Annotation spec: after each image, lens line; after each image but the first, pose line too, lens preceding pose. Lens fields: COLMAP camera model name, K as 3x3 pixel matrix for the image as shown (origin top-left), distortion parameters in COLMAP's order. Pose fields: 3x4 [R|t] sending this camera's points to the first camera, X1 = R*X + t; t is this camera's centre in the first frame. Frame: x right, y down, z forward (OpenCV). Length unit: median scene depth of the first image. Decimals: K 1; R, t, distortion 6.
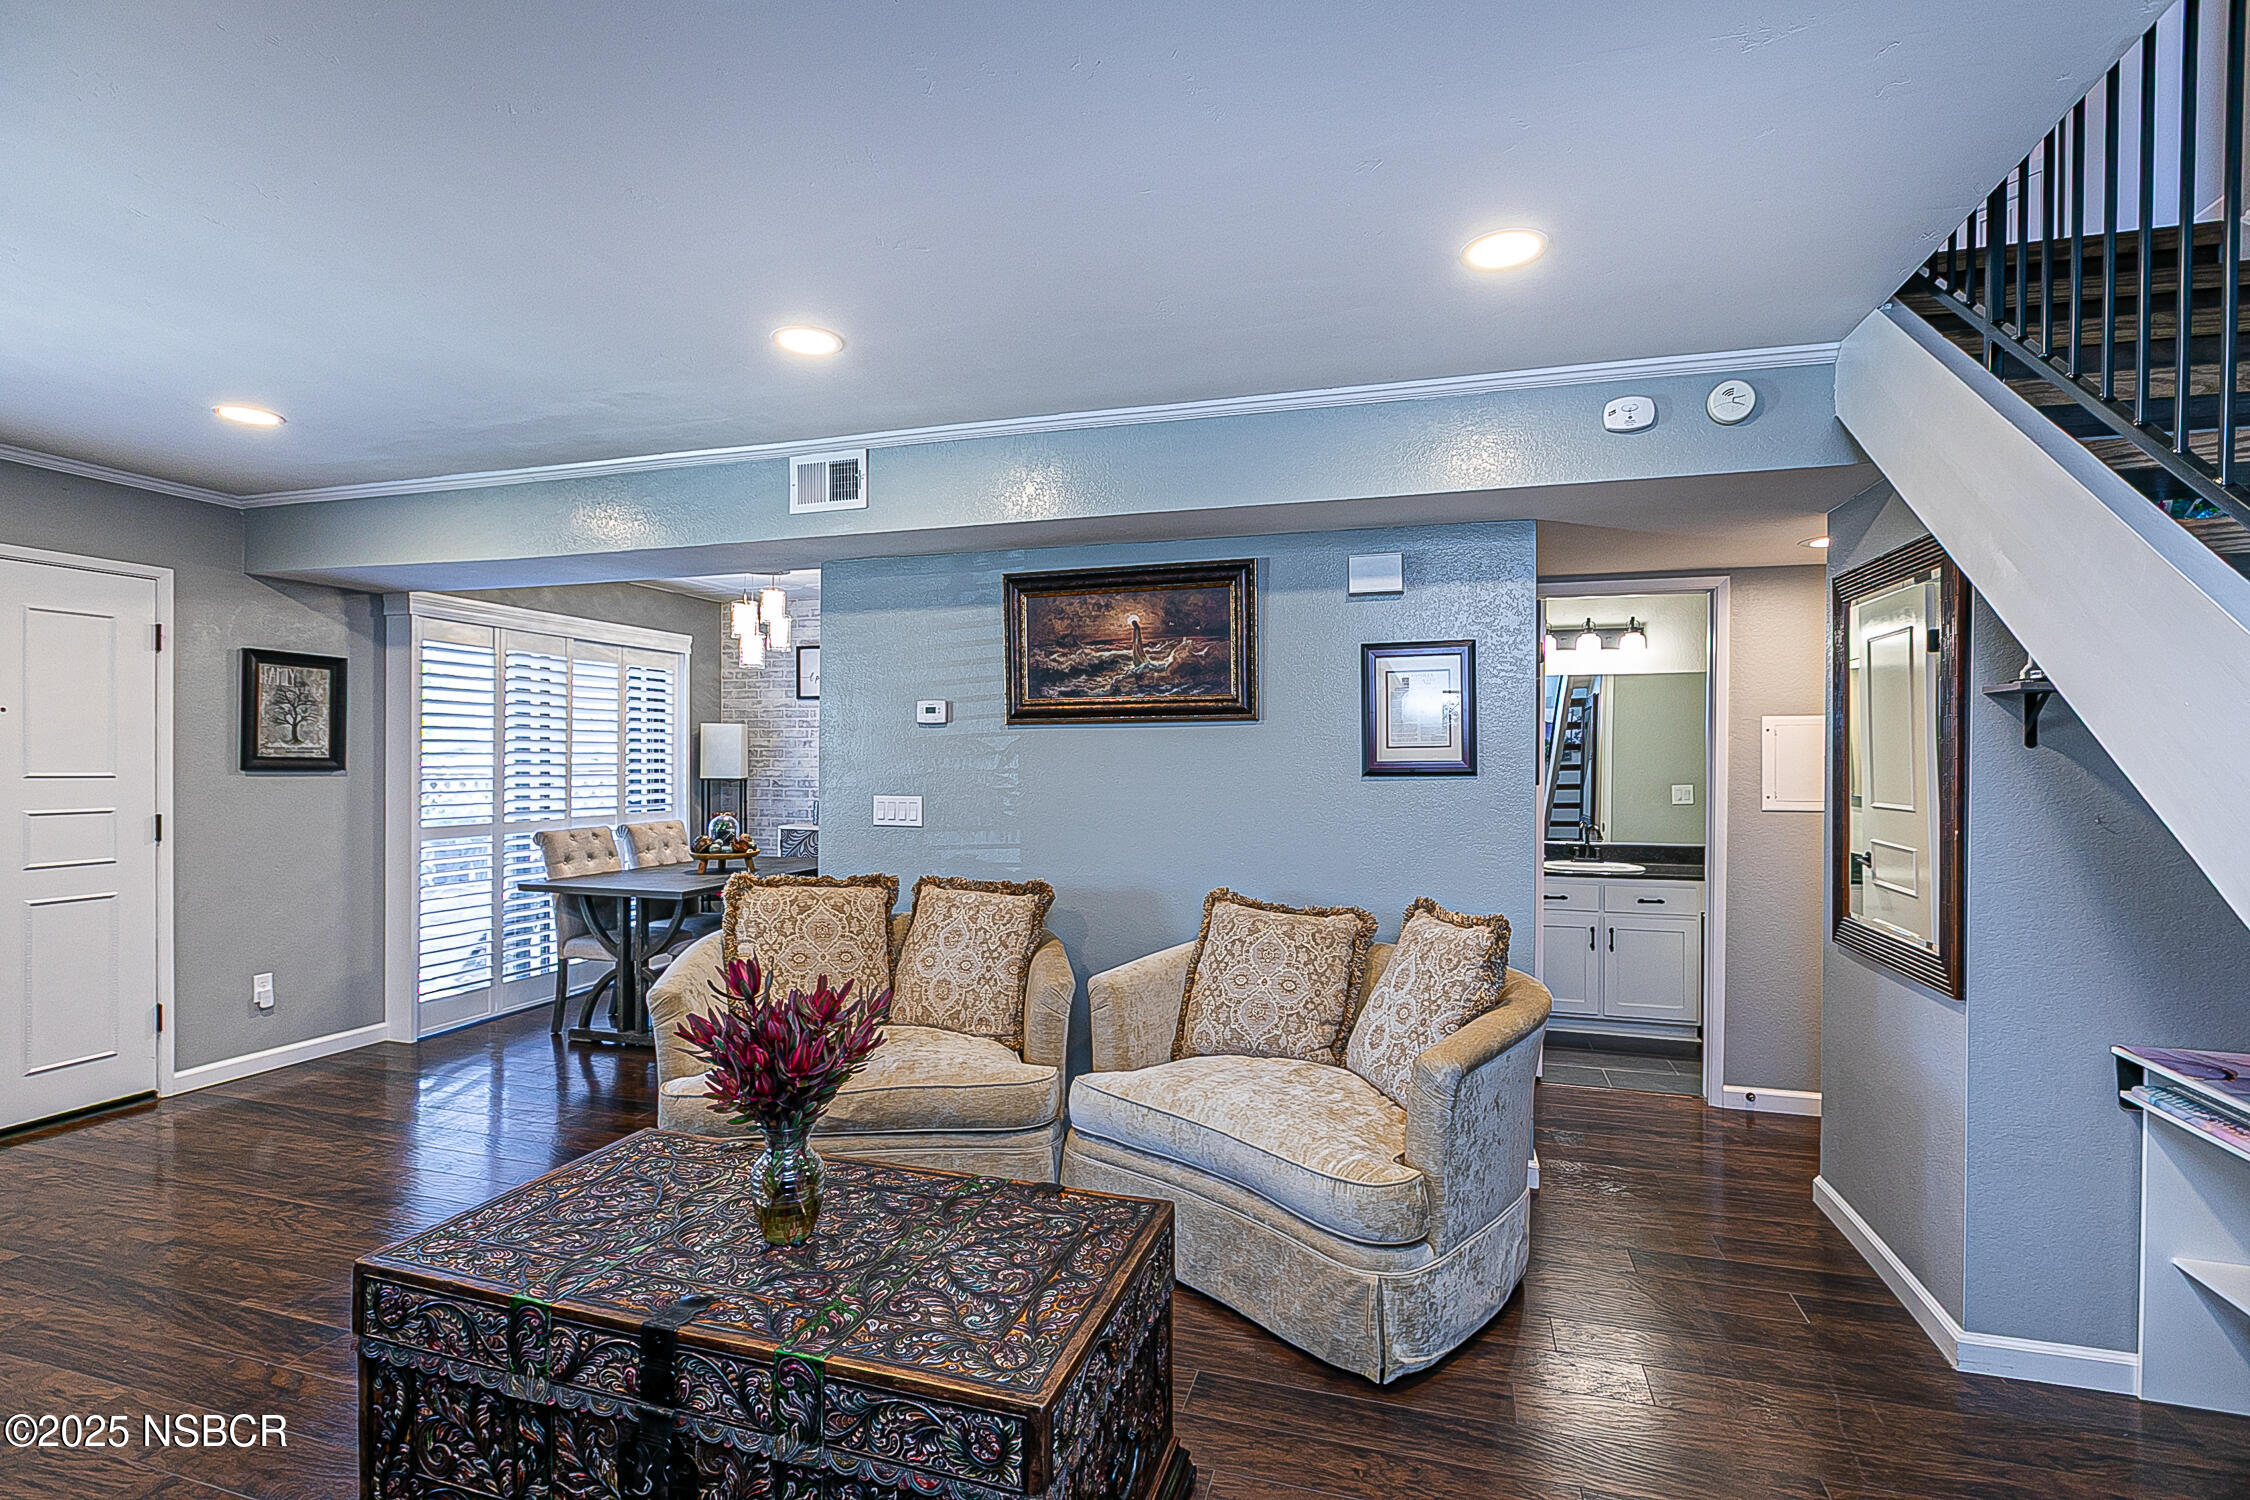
lens RADIAL K [[1050.2, 0, 1139.6], [0, 1050.2, 765.3], [0, 0, 1]] dist [-0.000387, -0.001022]
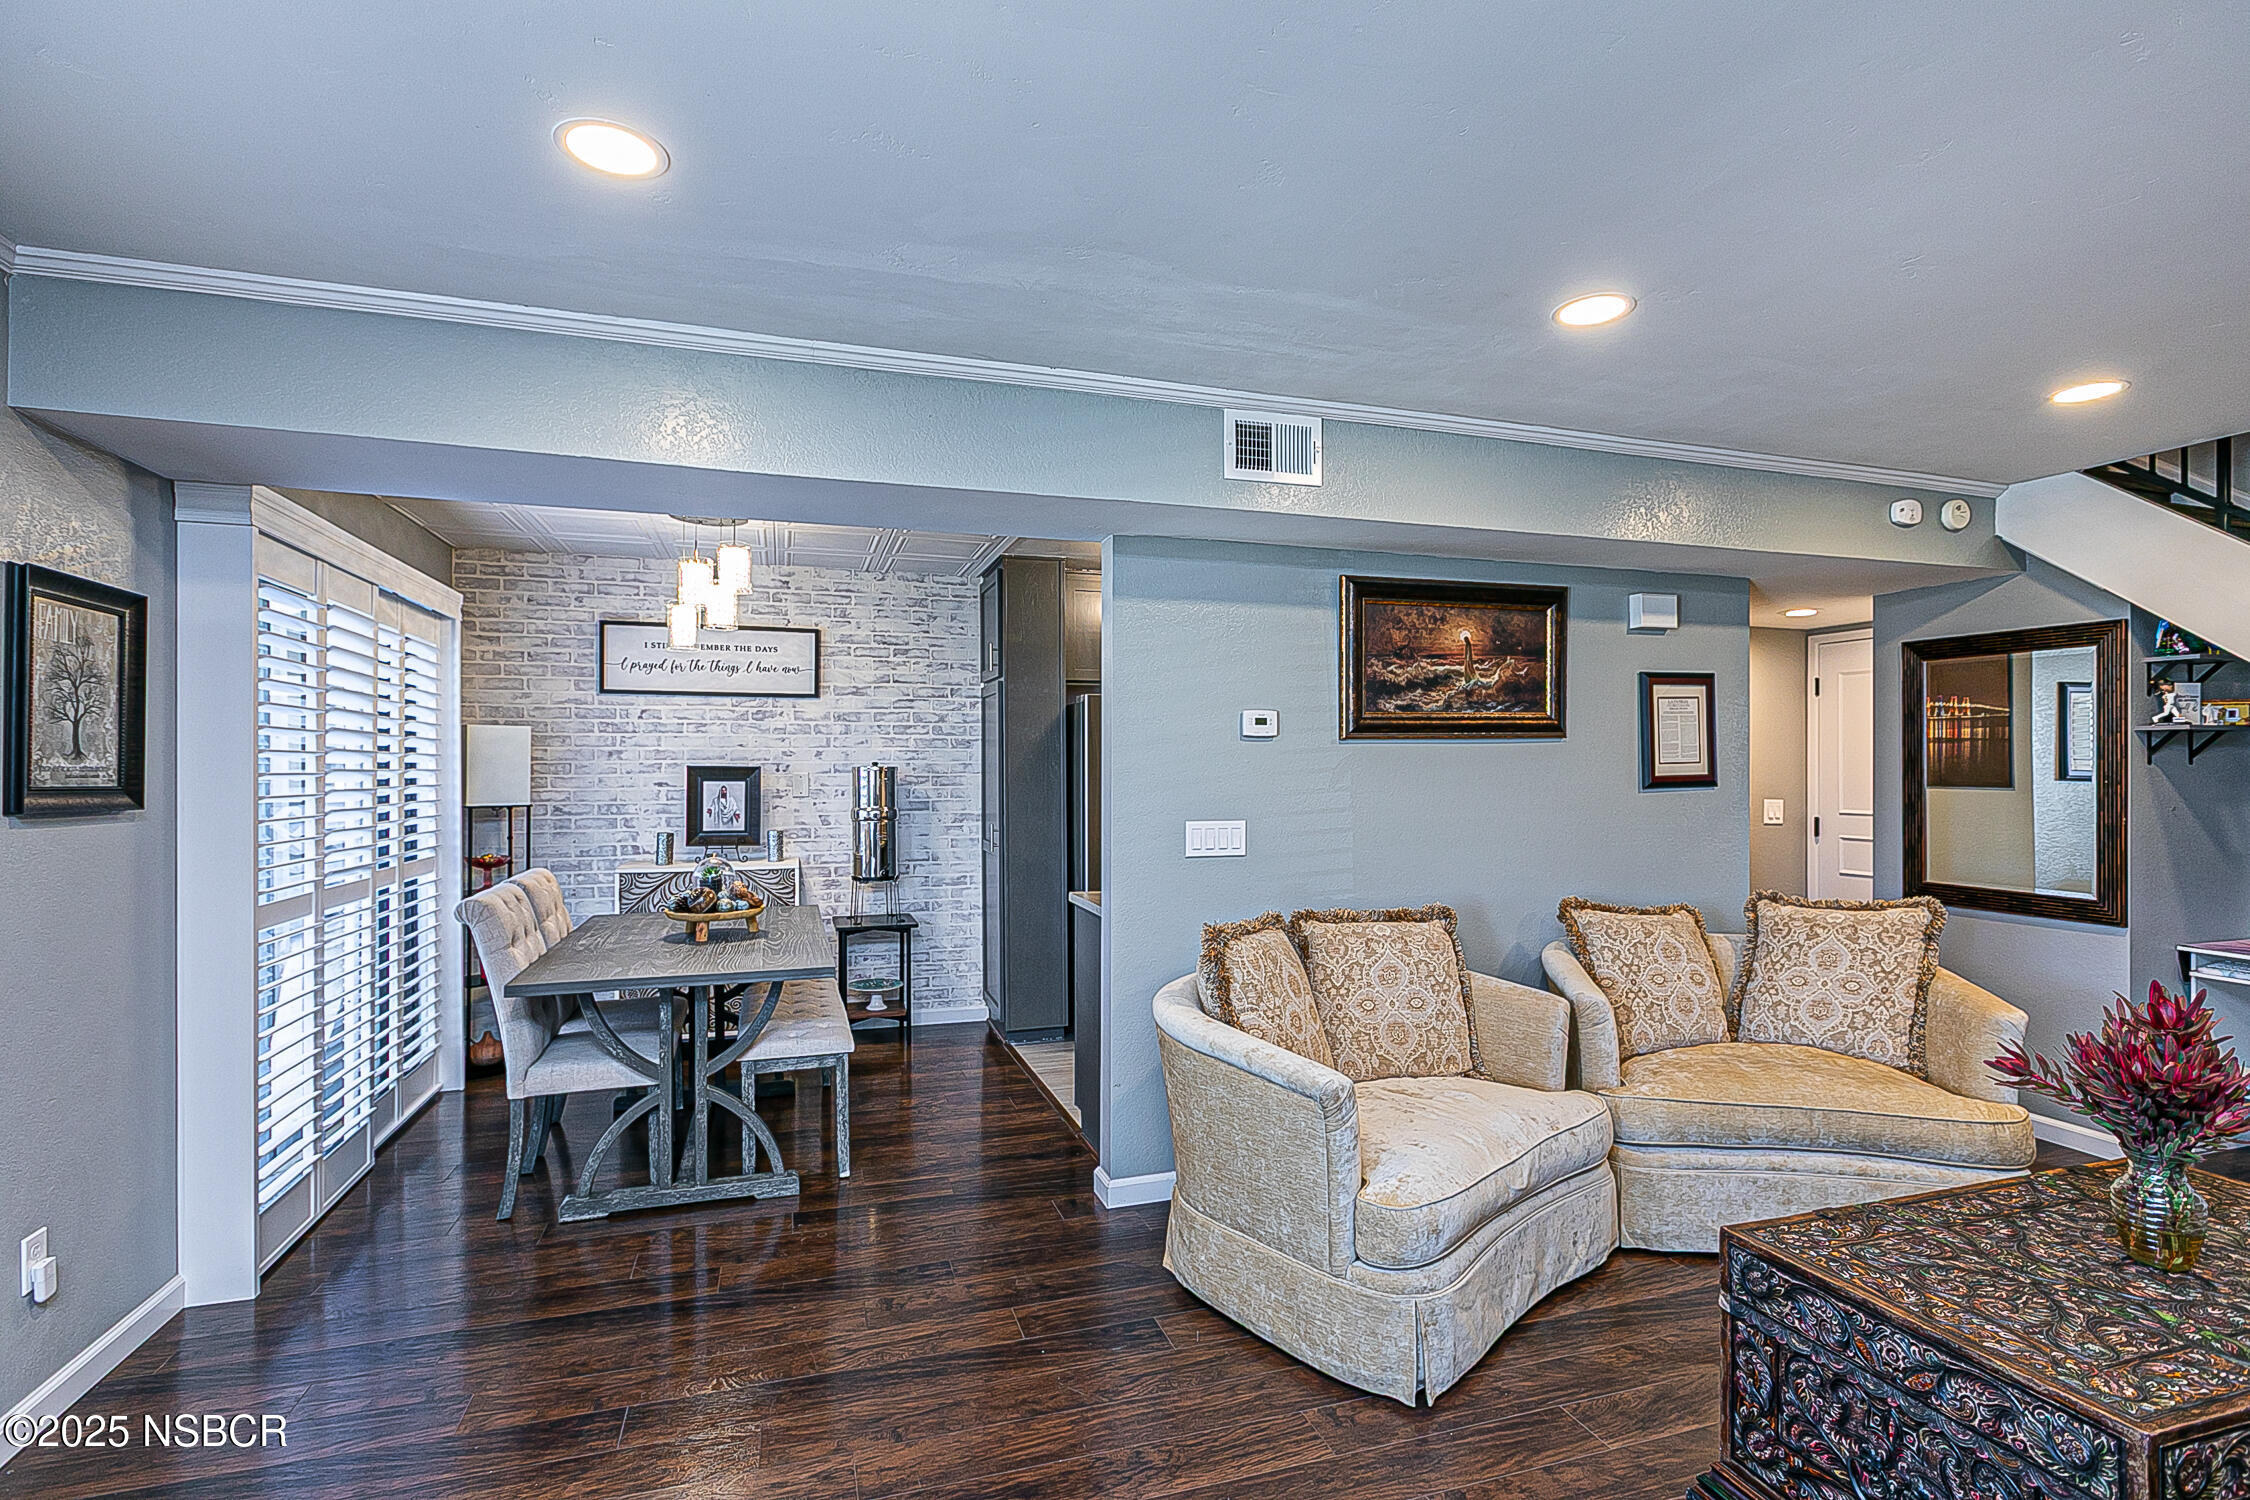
lens RADIAL K [[1050.2, 0, 1136.2], [0, 1050.2, 767.6], [0, 0, 1]] dist [-0.000387, -0.001022]
pose [[0.816066, -0.006205, 0.577925, -0.808588], [0.008332, 0.999965, -0.001028, -0.014313], [-0.577899, 0.005654, 0.816089, 0.354725]]
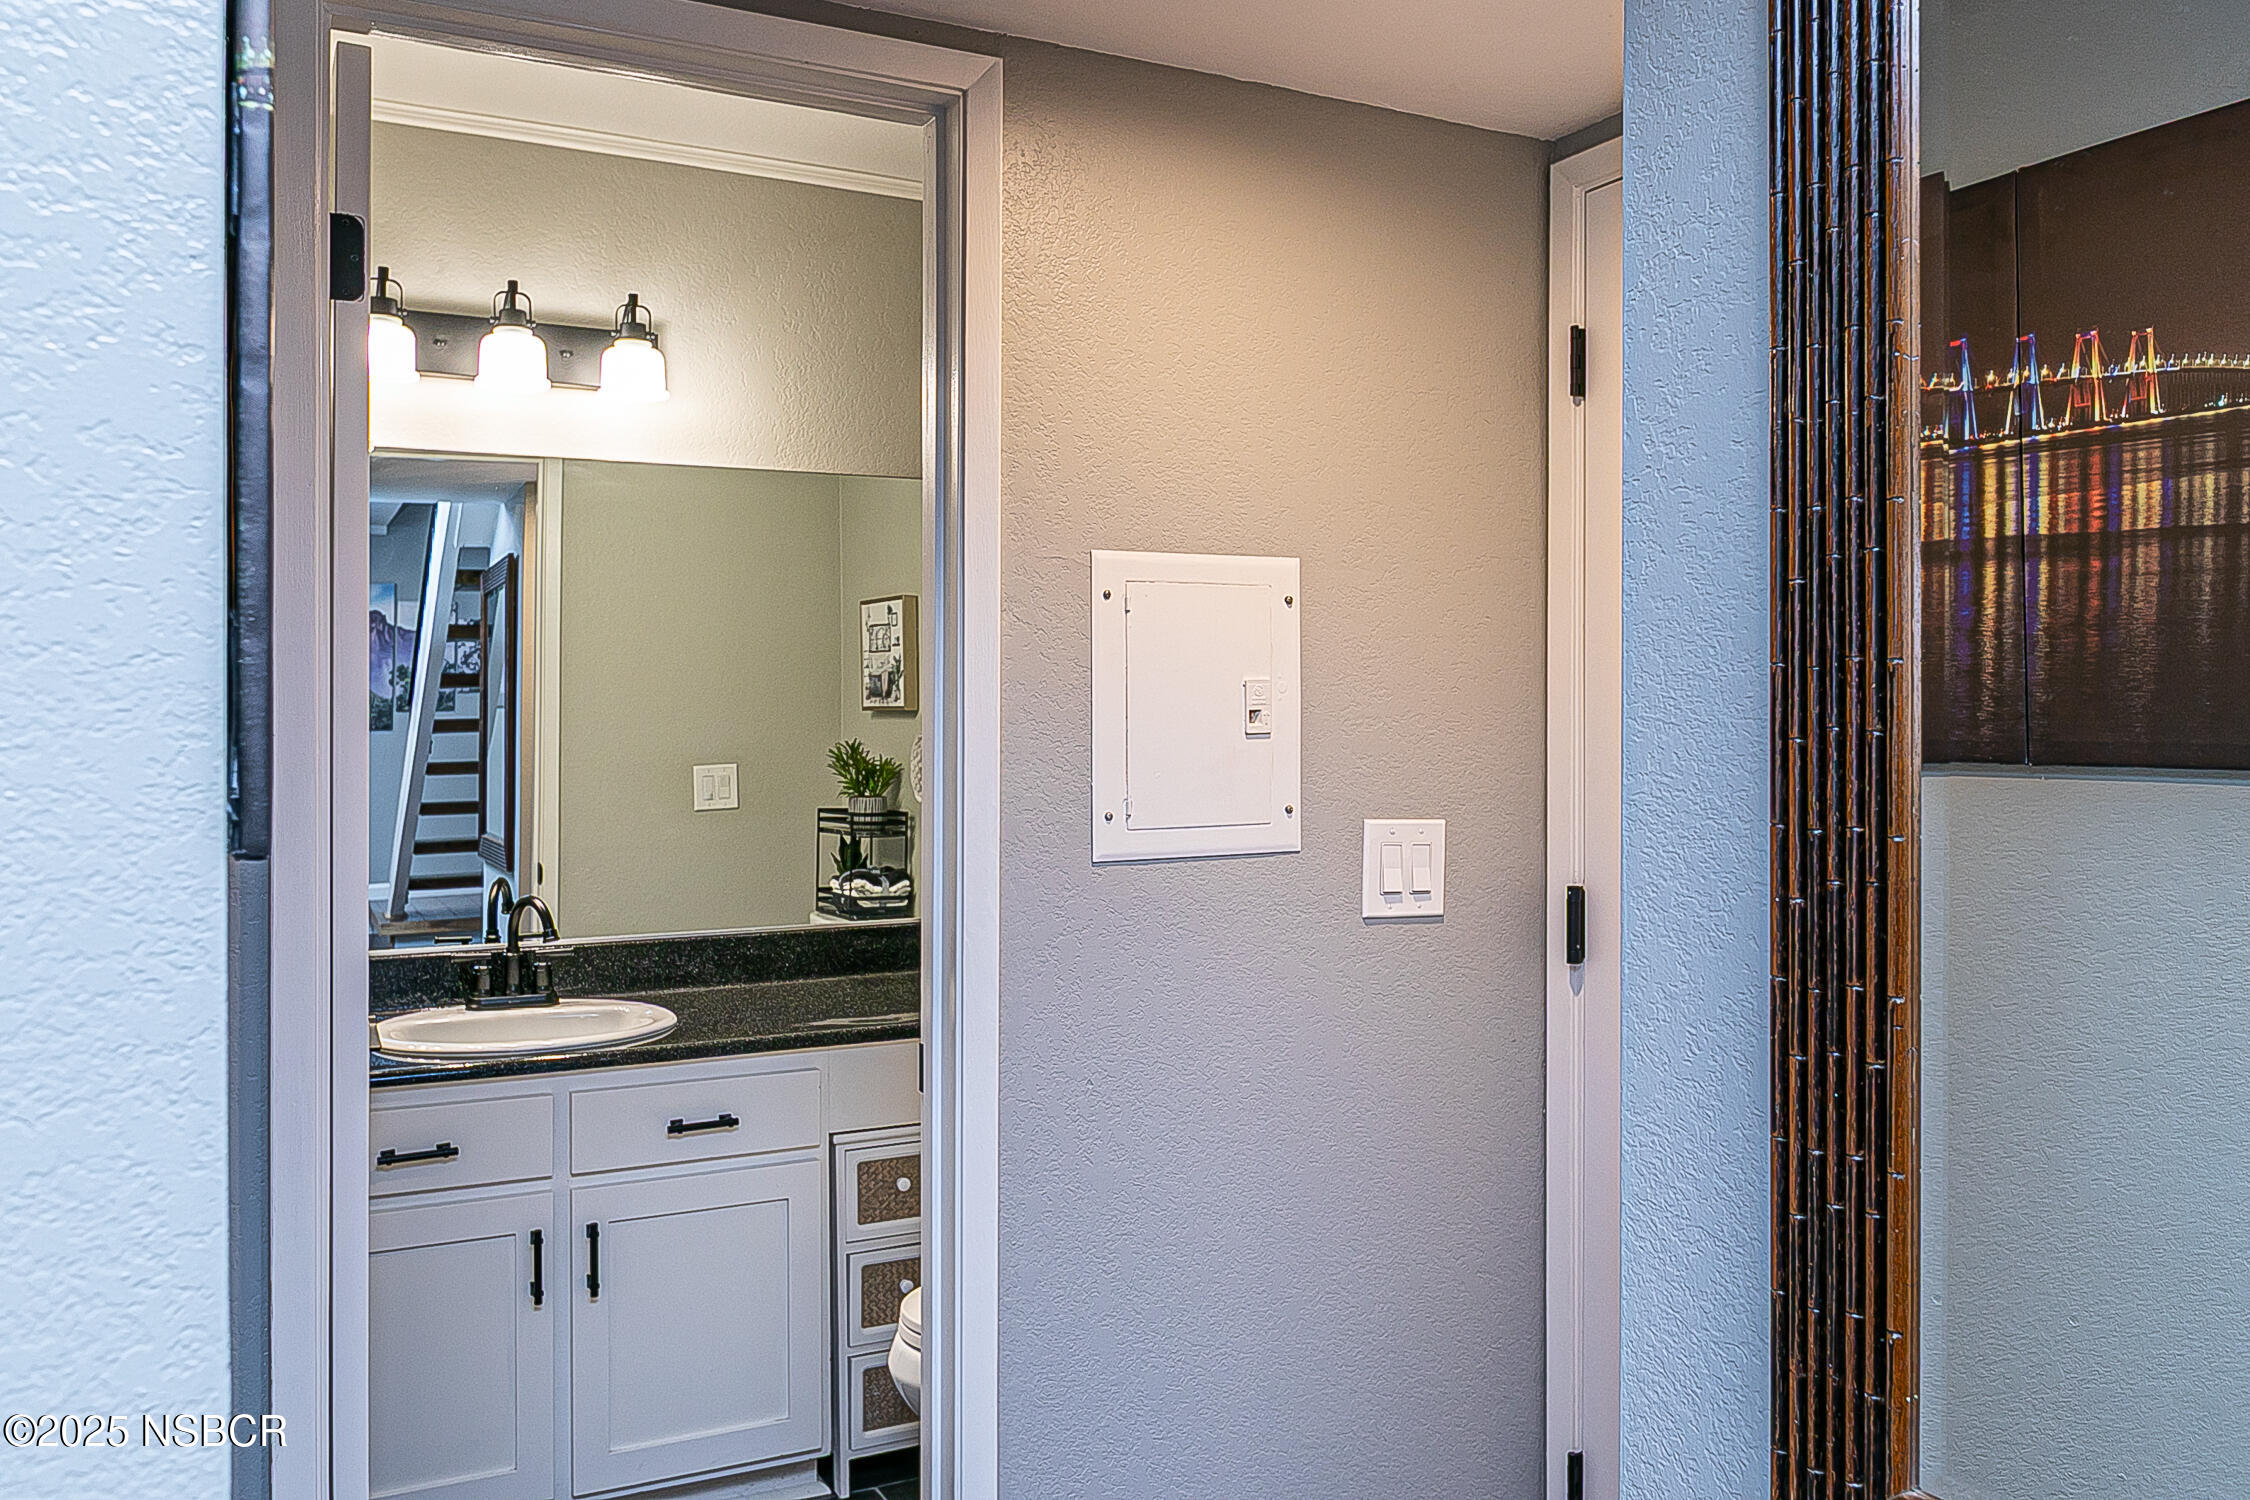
lens RADIAL K [[1684.8, 0, 1064.6], [0, 1684.8, 718.0], [0, 0, 1]] dist [-0.016451, -0.000282]
pose [[0.738987, -0.005240, 0.673699, 0.276958], [0.006822, 0.999977, 0.000295, 0.001671], [-0.673685, 0.004378, 0.739006, 0.686943]]
